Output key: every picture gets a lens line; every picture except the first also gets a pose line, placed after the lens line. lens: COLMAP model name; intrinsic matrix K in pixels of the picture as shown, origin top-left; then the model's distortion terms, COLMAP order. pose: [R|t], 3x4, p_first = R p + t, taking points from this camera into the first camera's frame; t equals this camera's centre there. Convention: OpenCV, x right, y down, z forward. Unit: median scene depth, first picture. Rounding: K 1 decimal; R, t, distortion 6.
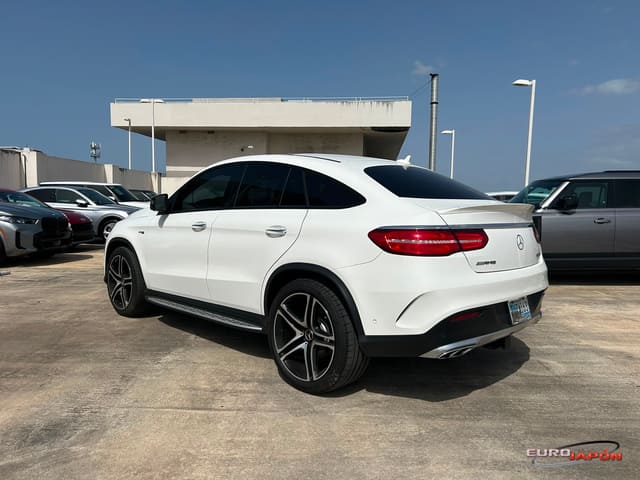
lens RADIAL K [[486.9, 0, 320.0], [0, 486.9, 240.0], [0, 0, 1]] dist [0.038094, -0.039533]
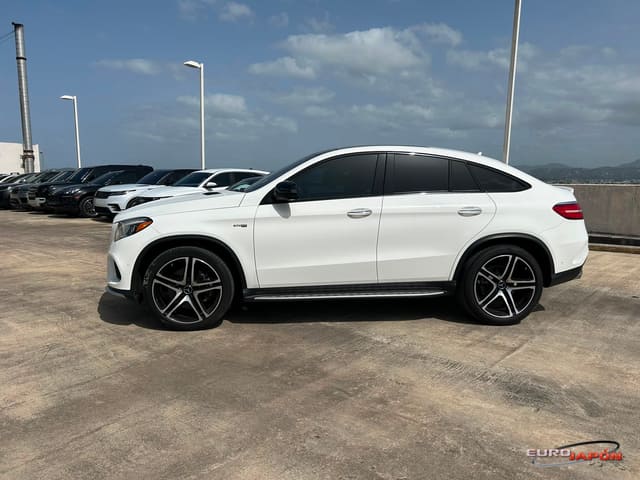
lens RADIAL K [[486.9, 0, 320.0], [0, 486.9, 240.0], [0, 0, 1]] dist [0.038094, -0.039533]
pose [[0.643693, -0.108011, 0.757624, -1.339095], [0.062735, 0.994105, 0.088423, -0.083423], [-0.762709, -0.009388, 0.646674, 0.478919]]
